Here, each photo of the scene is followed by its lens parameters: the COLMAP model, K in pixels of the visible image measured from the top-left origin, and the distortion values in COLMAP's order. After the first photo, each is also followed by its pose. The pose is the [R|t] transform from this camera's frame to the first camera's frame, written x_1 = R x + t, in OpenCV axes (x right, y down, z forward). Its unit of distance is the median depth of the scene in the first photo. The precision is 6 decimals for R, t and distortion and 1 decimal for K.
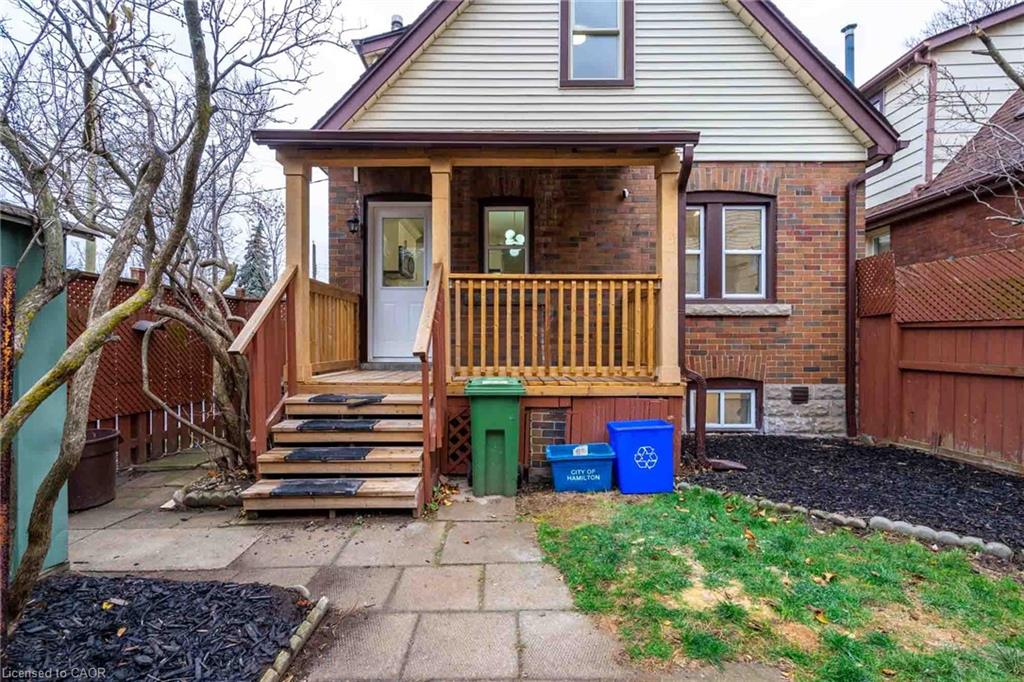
lens RADIAL K [[443.8, 0, 512.0], [0, 443.8, 341.0], [0, 0, 1]] dist [-0.000329, -0.000035]
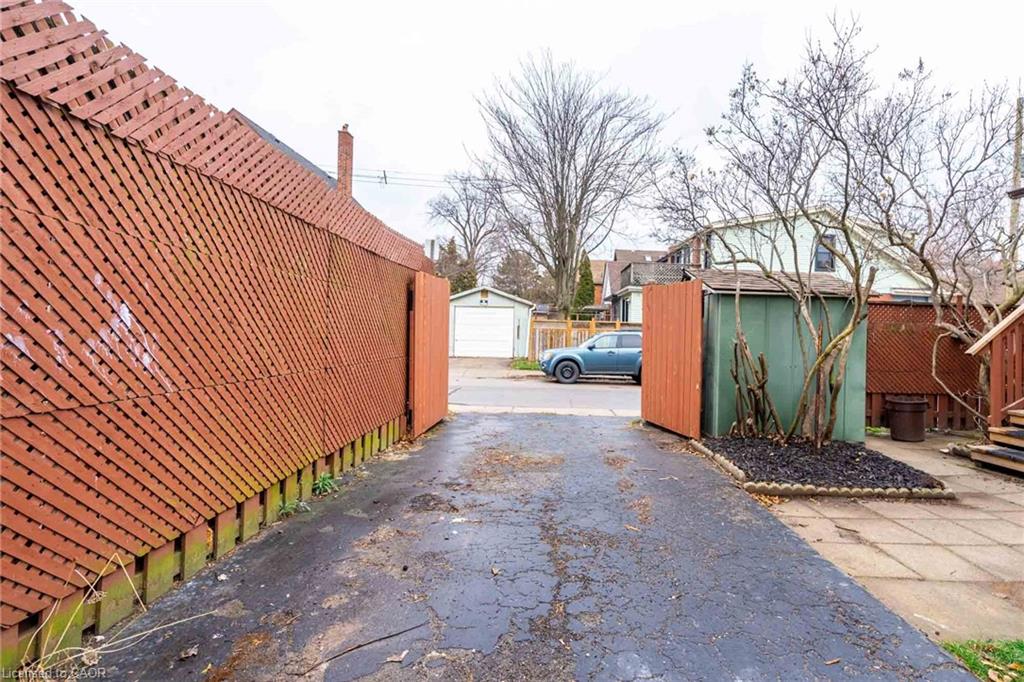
lens RADIAL K [[443.8, 0, 512.0], [0, 443.8, 341.0], [0, 0, 1]] dist [-0.000329, -0.000035]
pose [[-0.090820, 0.017844, -0.995707, 0.974770], [-0.007299, 0.999801, 0.018583, -0.035867], [0.995841, 0.008955, -0.090672, -0.407048]]
